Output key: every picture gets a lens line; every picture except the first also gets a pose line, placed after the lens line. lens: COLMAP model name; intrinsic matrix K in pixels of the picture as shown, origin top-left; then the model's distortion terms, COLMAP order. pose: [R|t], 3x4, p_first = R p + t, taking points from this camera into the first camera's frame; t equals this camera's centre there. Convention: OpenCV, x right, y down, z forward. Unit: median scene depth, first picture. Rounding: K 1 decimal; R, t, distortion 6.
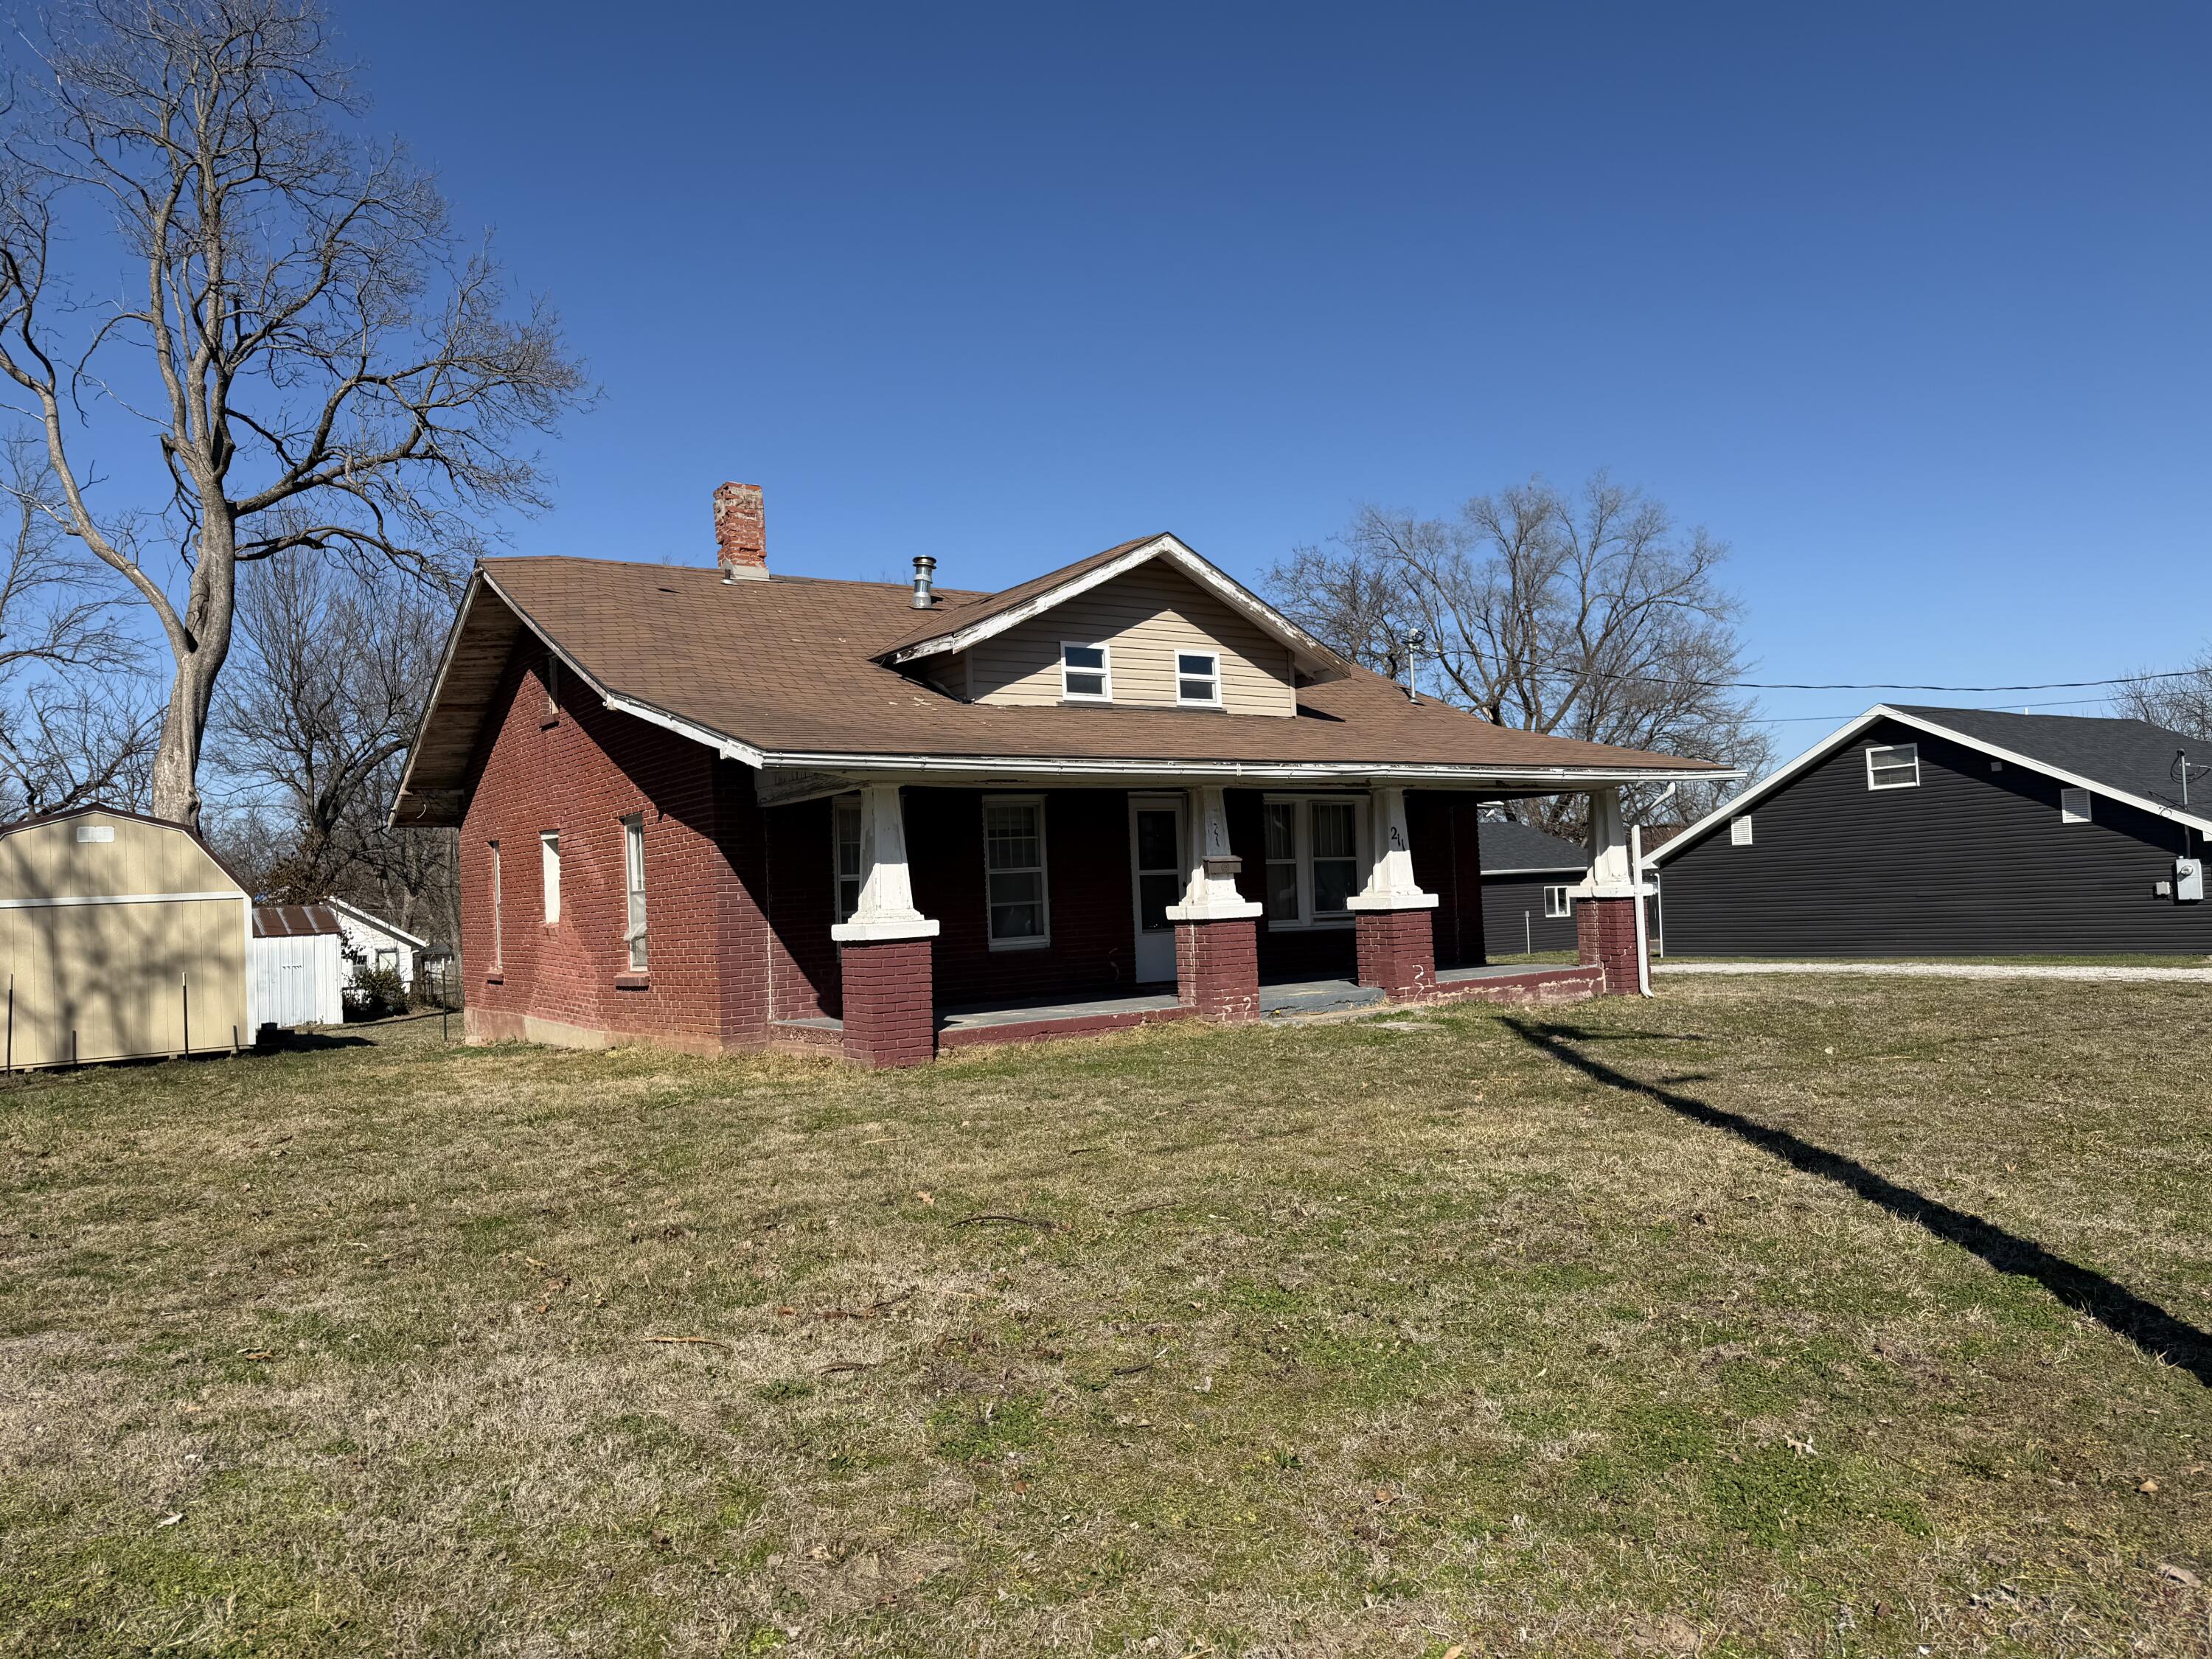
lens RADIAL K [[1575.9, 0, 1126.2], [0, 1575.9, 811.4], [0, 0, 1]] dist [0.042757, -0.028972]
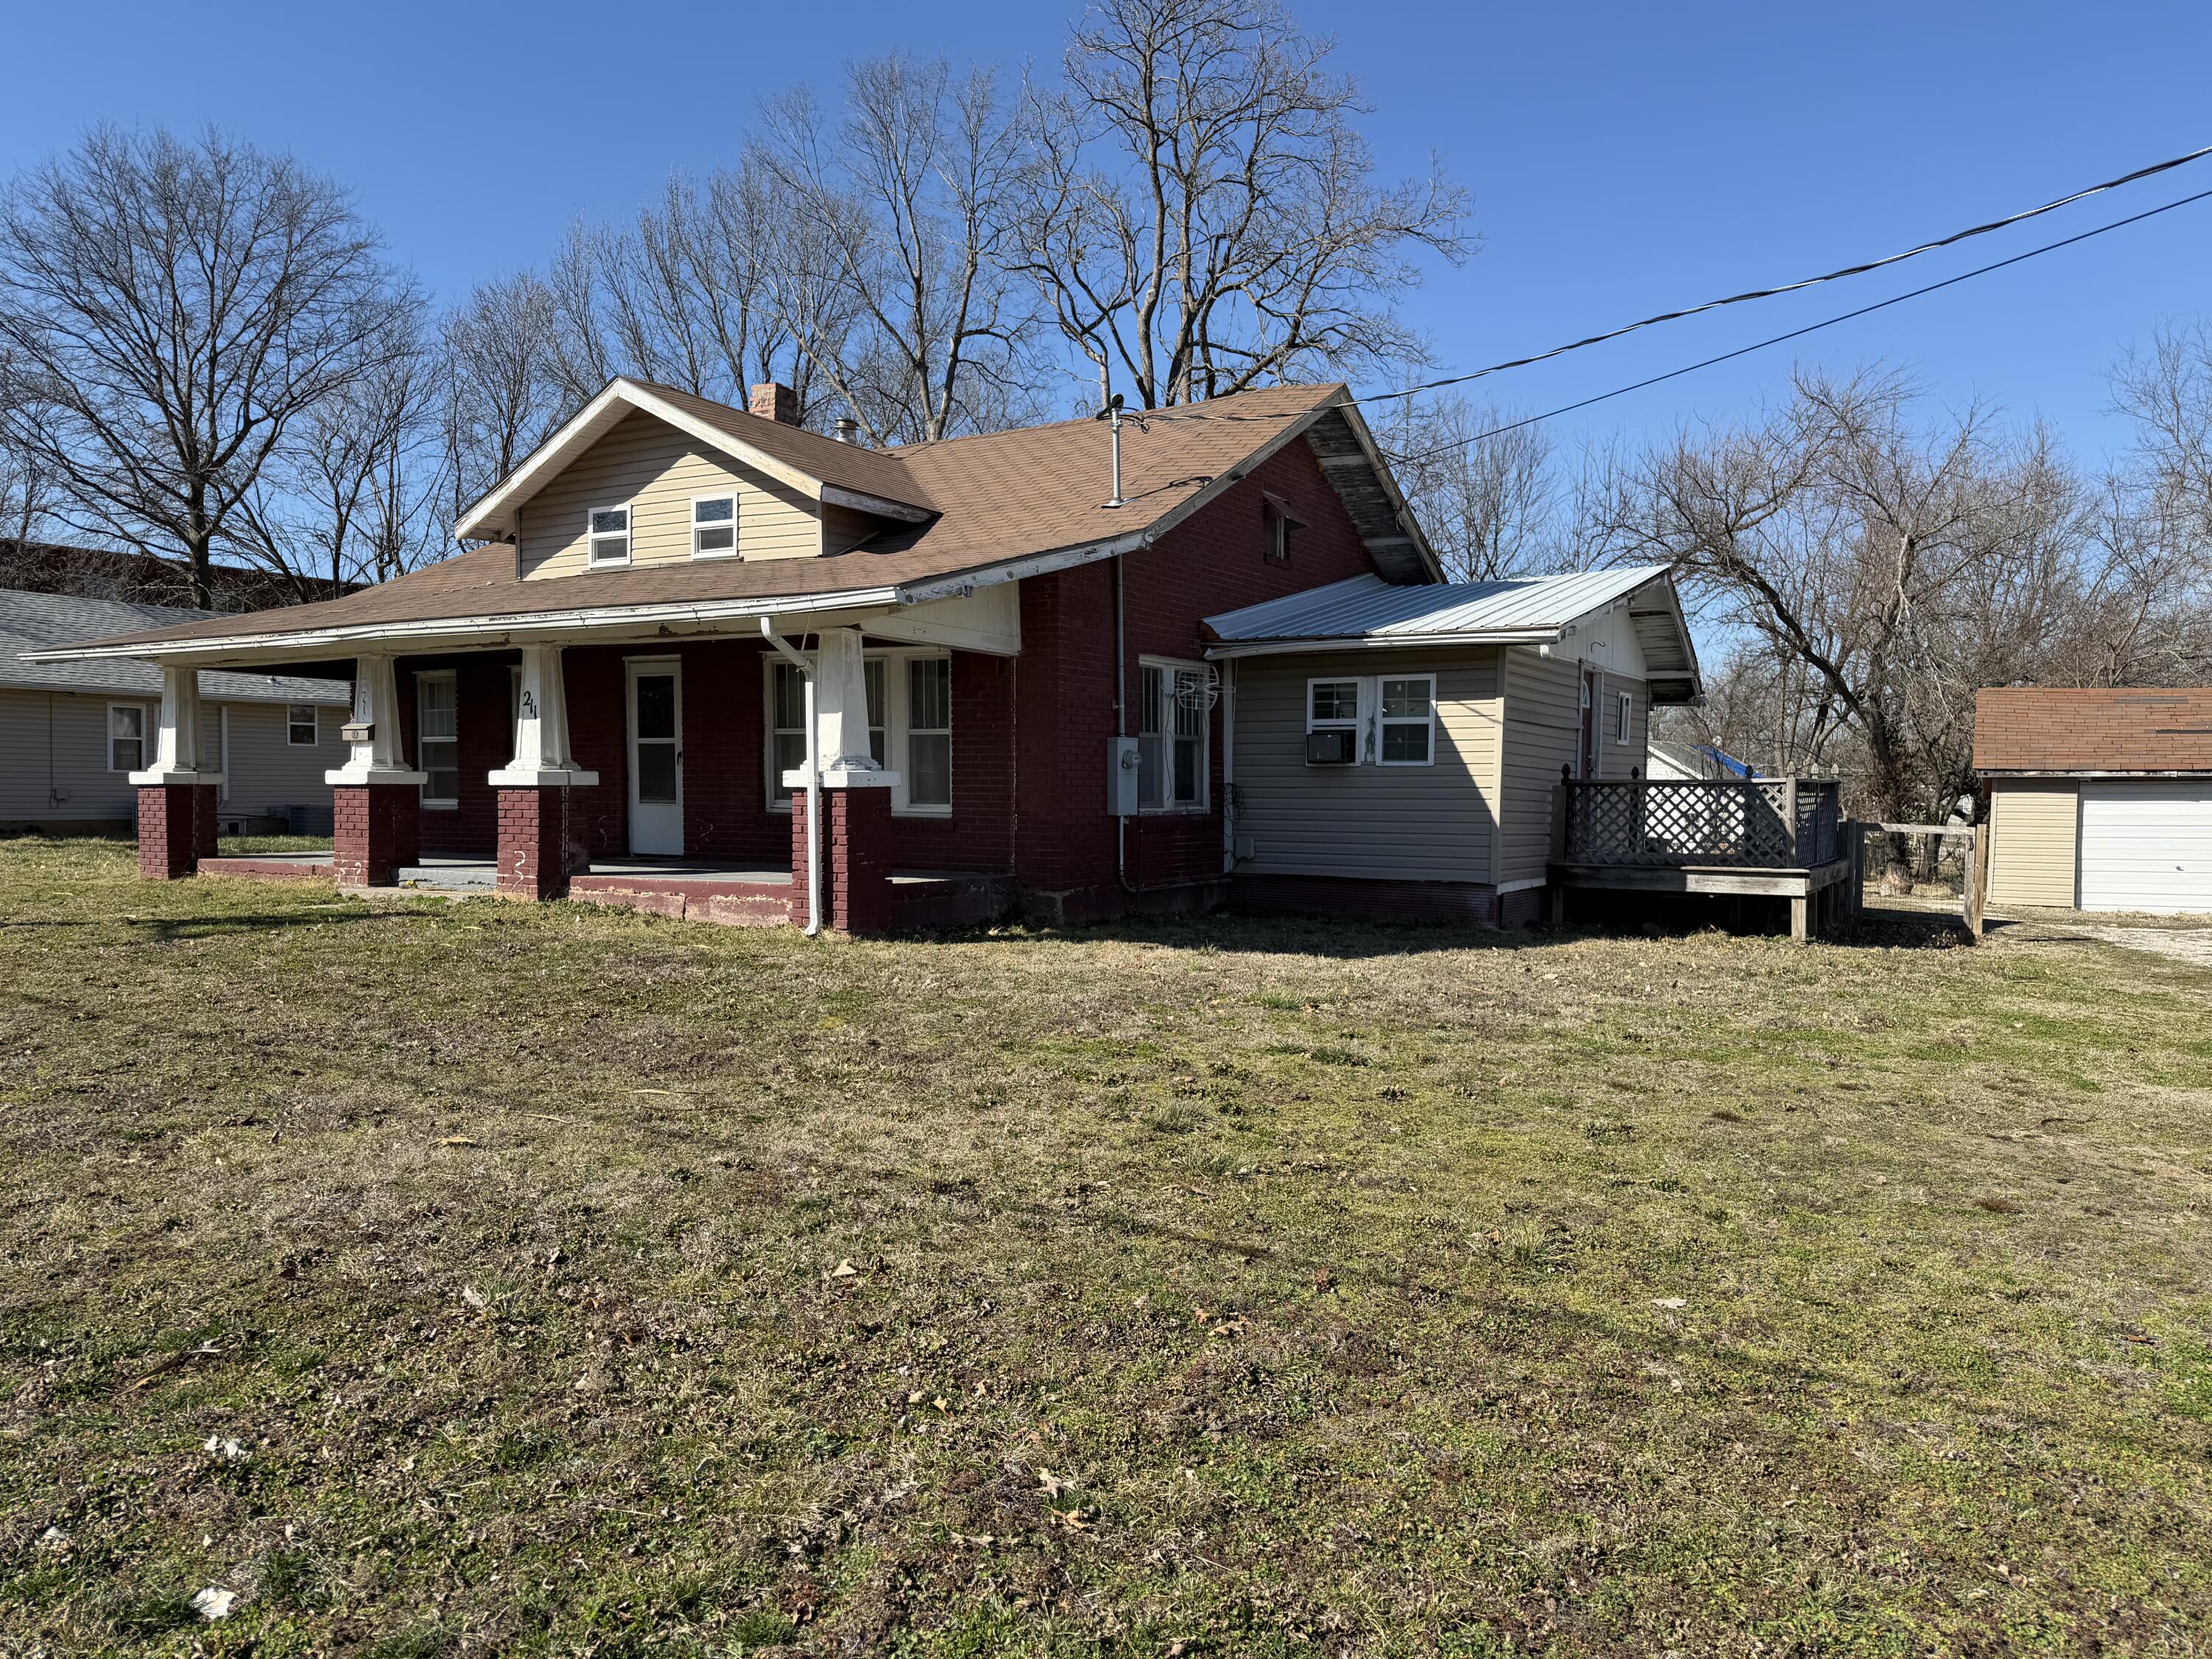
lens RADIAL K [[1575.9, 0, 1121.3], [0, 1575.9, 830.7], [0, 0, 1]] dist [0.042757, -0.028972]
pose [[0.402035, 0.067967, -0.913098, 1.021214], [0.025938, 0.995996, 0.085558, 0.018949], [0.915257, -0.058081, 0.398662, 0.879143]]
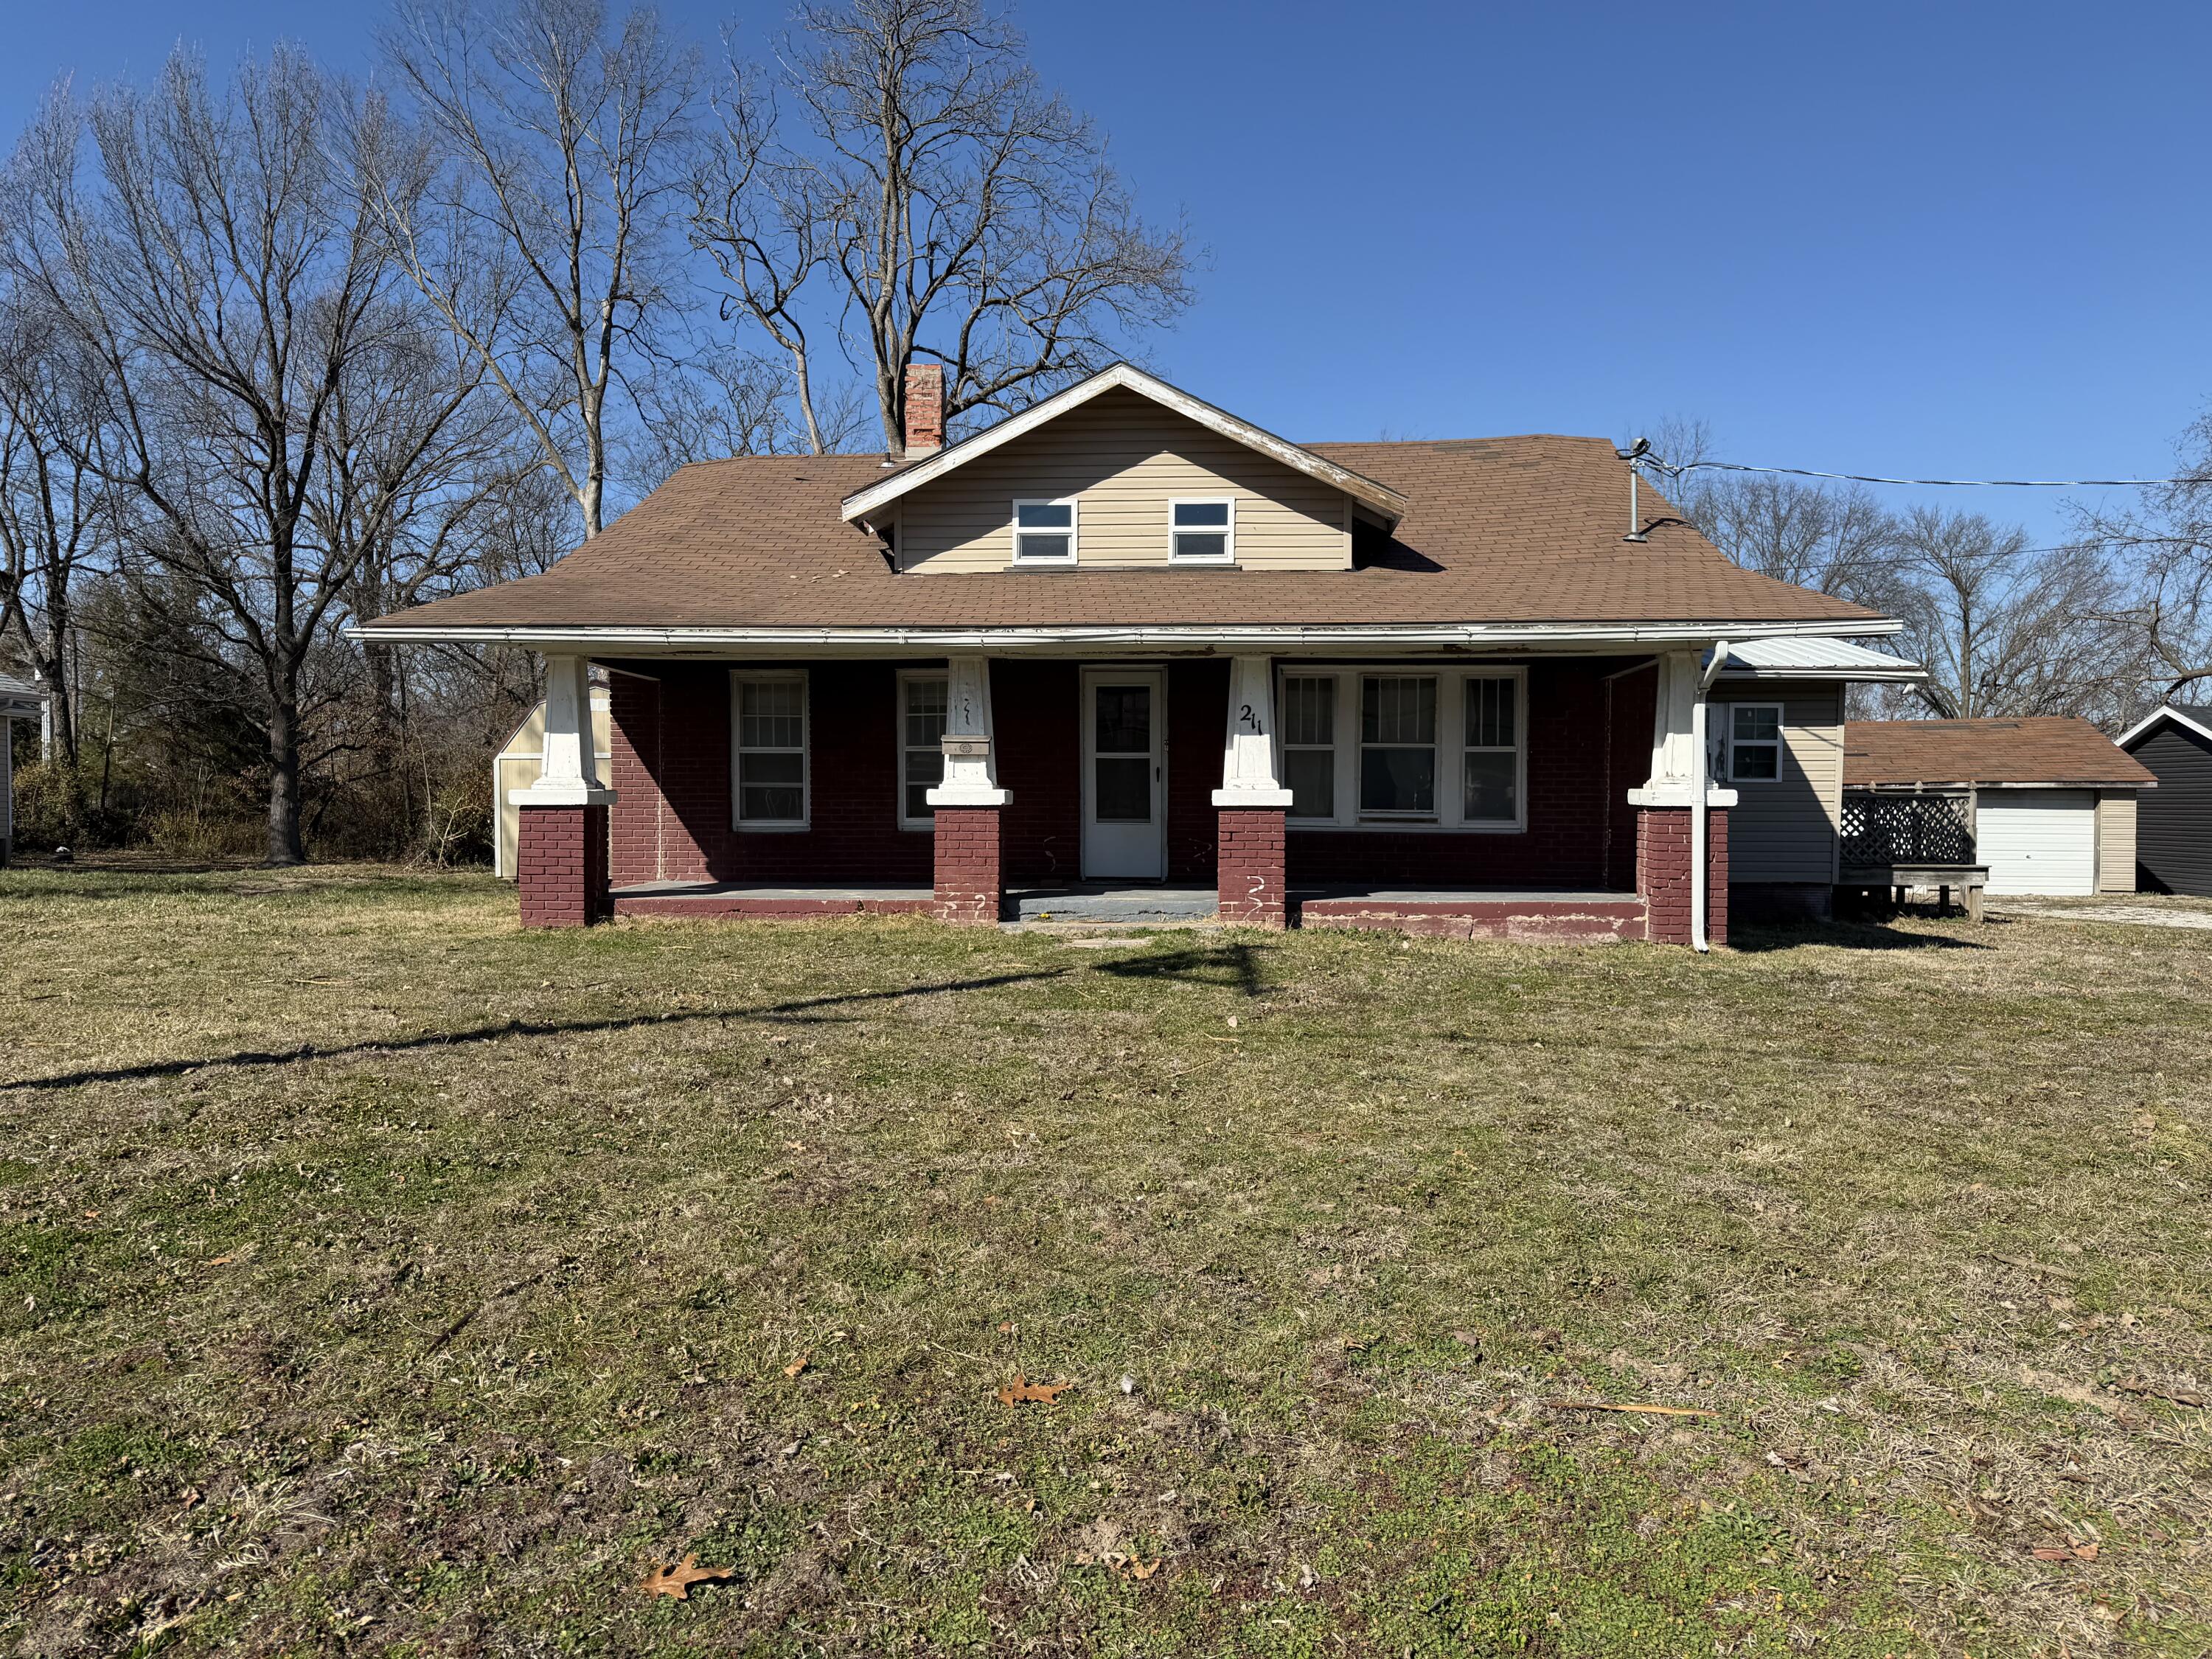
lens RADIAL K [[1575.9, 0, 1104.4], [0, 1575.9, 834.6], [0, 0, 1]] dist [0.042757, -0.028972]
pose [[0.772153, 0.058246, -0.632761, 0.583311], [-0.000240, 0.995817, 0.091372, 0.002286], [0.635436, -0.070401, 0.768937, 0.305938]]
